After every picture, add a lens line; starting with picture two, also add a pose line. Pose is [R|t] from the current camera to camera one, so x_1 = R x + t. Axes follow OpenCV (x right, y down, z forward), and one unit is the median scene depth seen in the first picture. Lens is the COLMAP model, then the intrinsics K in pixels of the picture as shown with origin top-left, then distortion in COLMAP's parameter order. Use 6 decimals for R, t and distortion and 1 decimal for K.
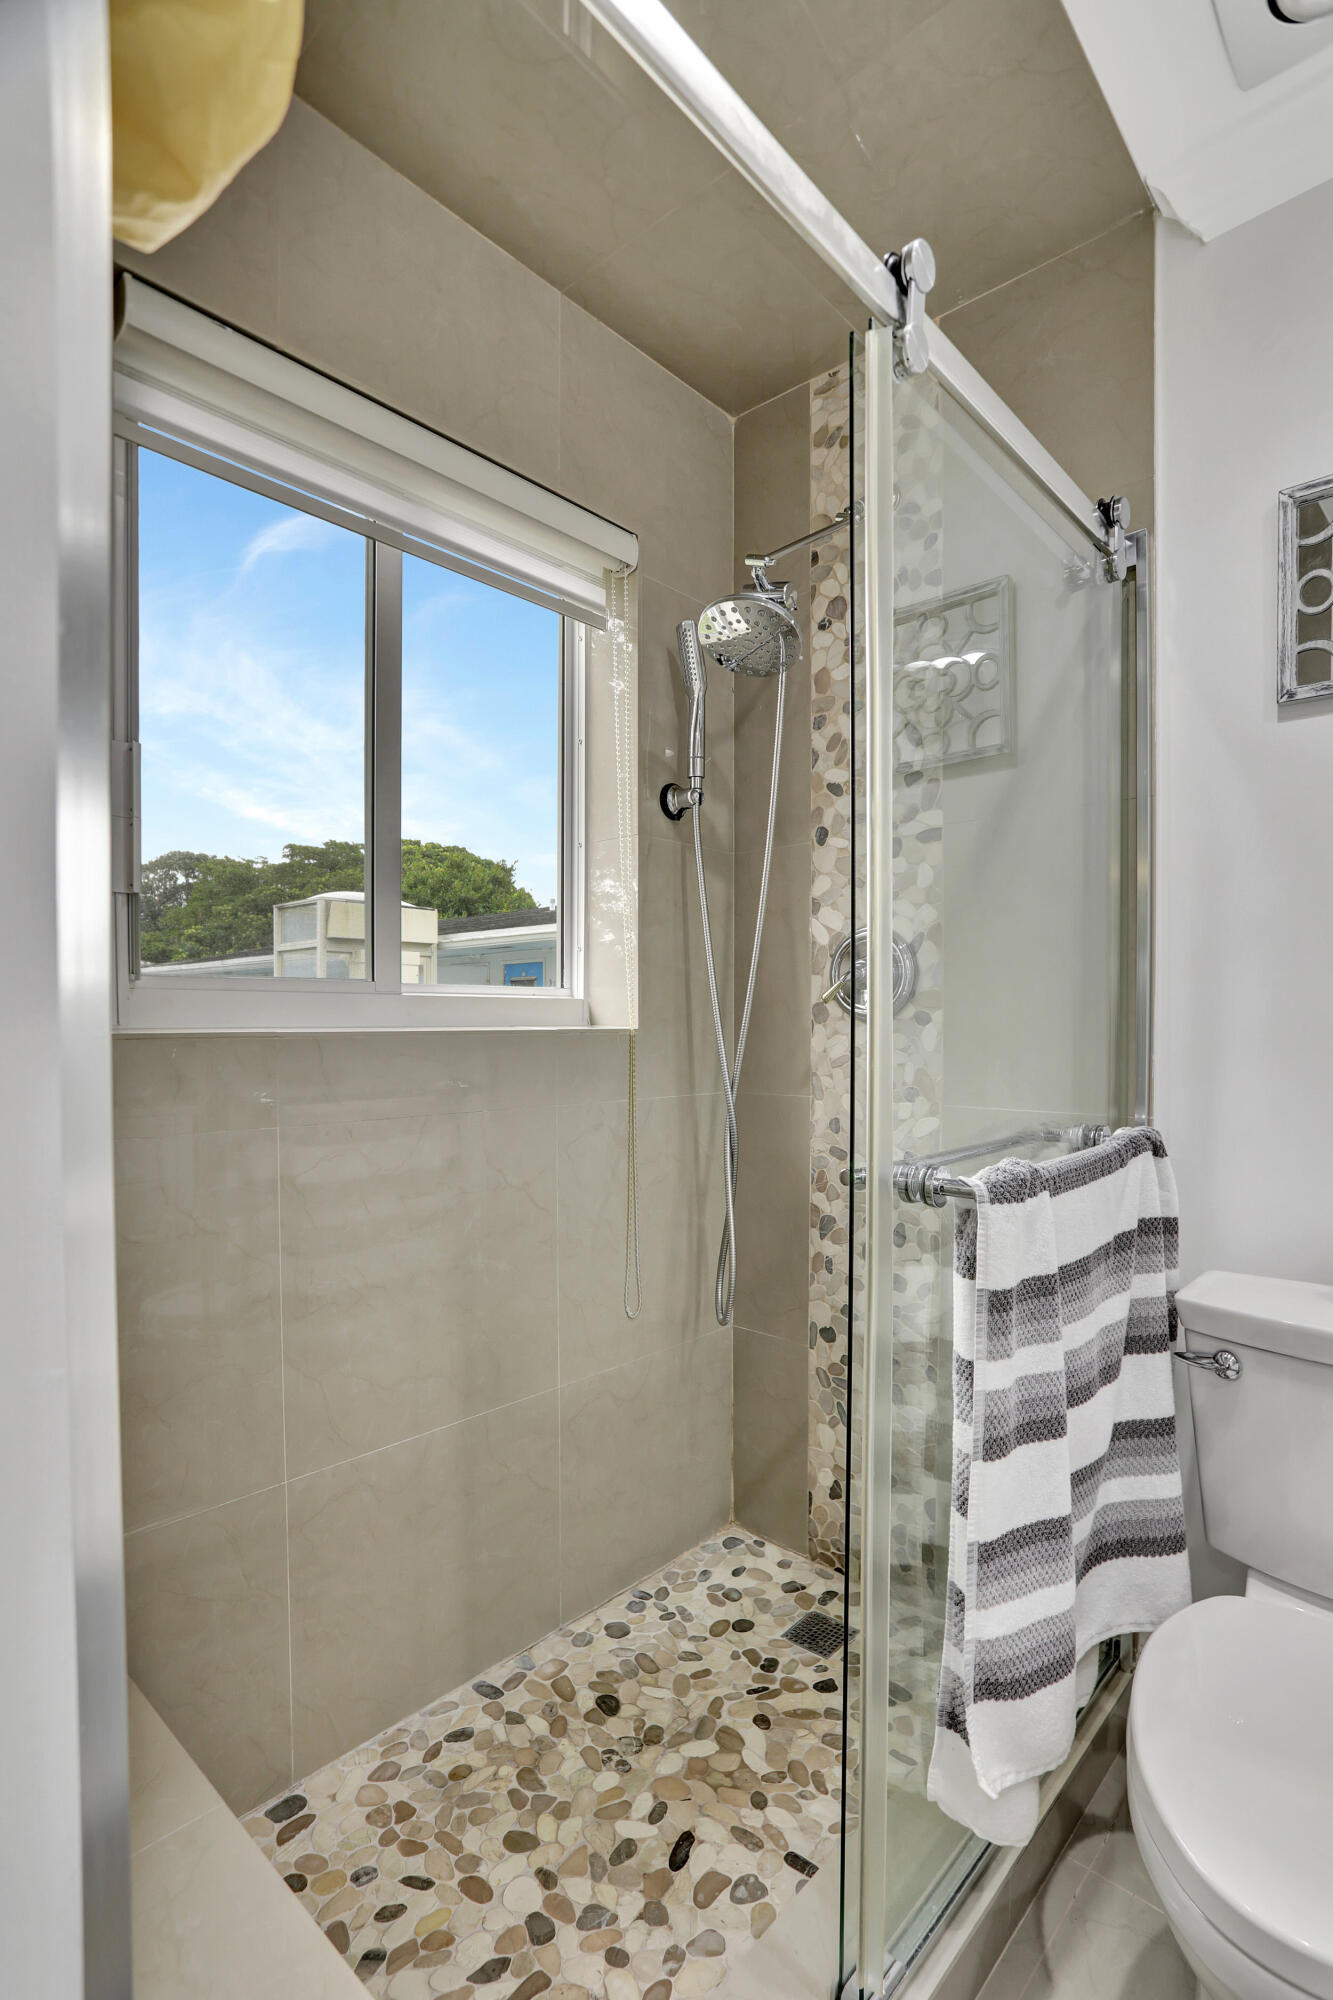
lens RADIAL K [[980.7, 0, 708.1], [0, 980.7, 1050.1], [0, 0, 1]] dist [-0.066620, 0.036490]
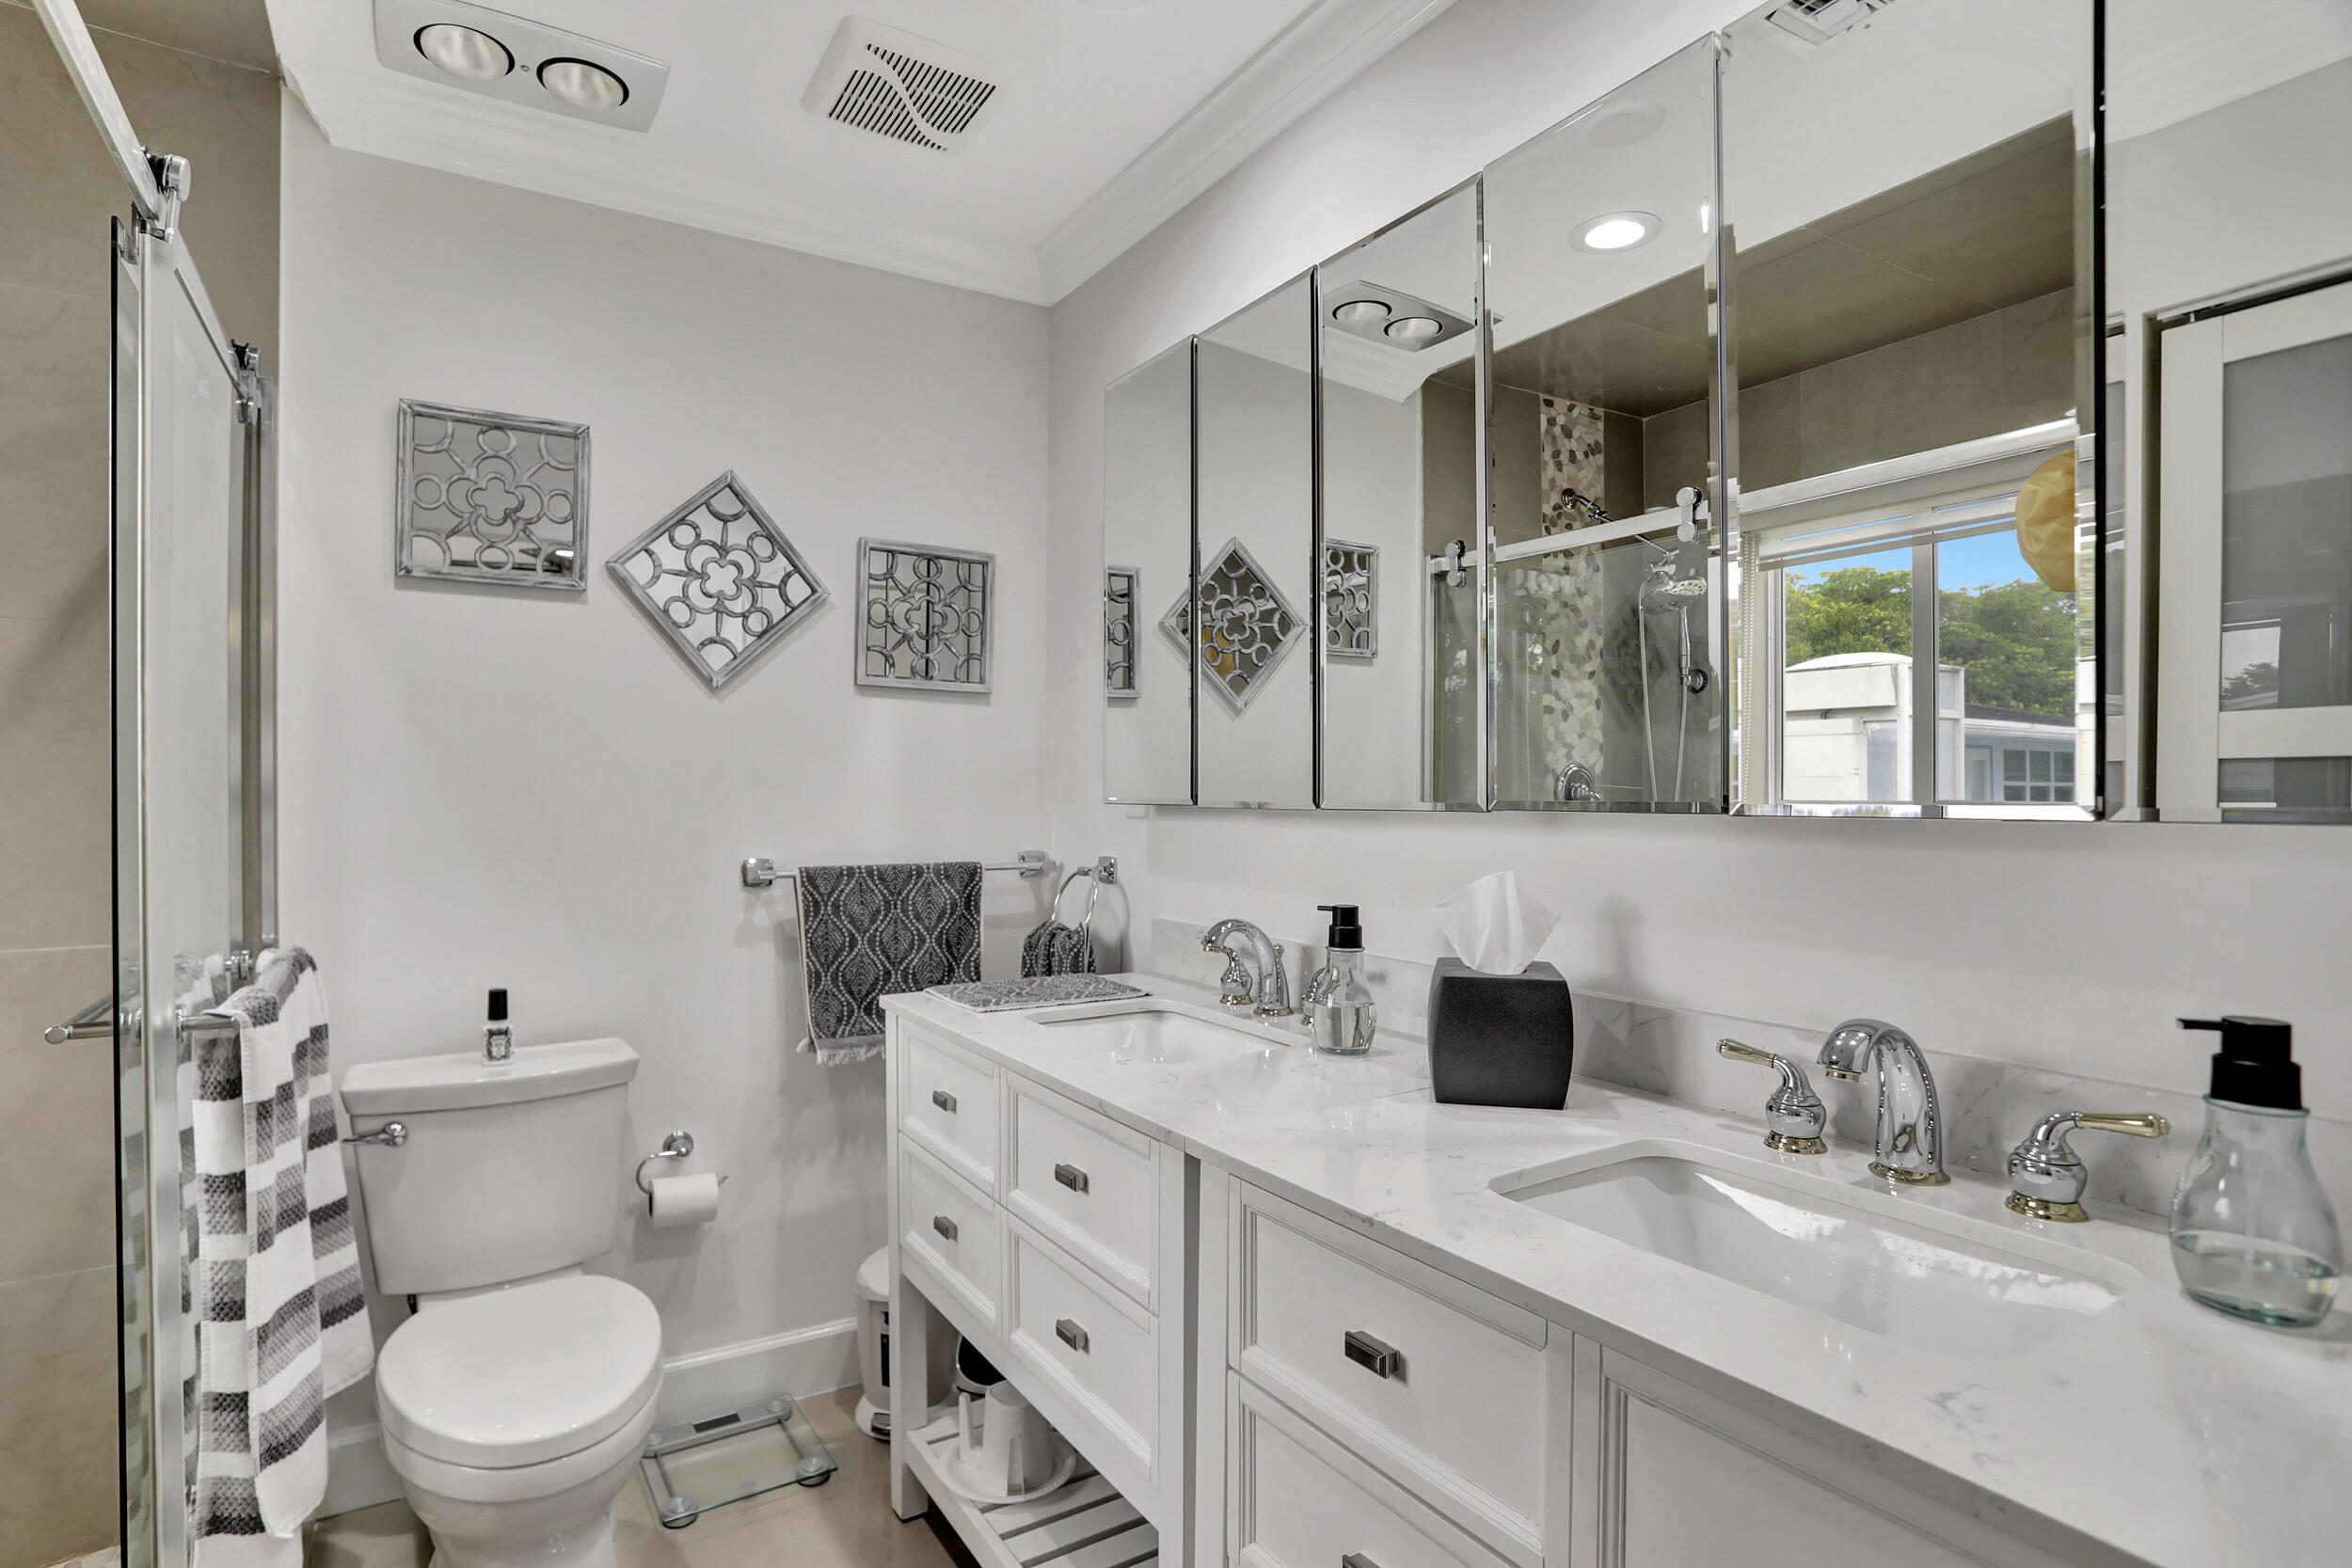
lens RADIAL K [[1205.3, 0, 1176.0], [0, 1205.3, 784.0], [0, 0, 1]] dist [-0.109071, 0.042750]
pose [[0.272383, 0.001050, 0.962188, -0.561830], [0.026678, 0.999607, -0.008643, -0.070863], [-0.961819, 0.028024, 0.272247, -0.337460]]
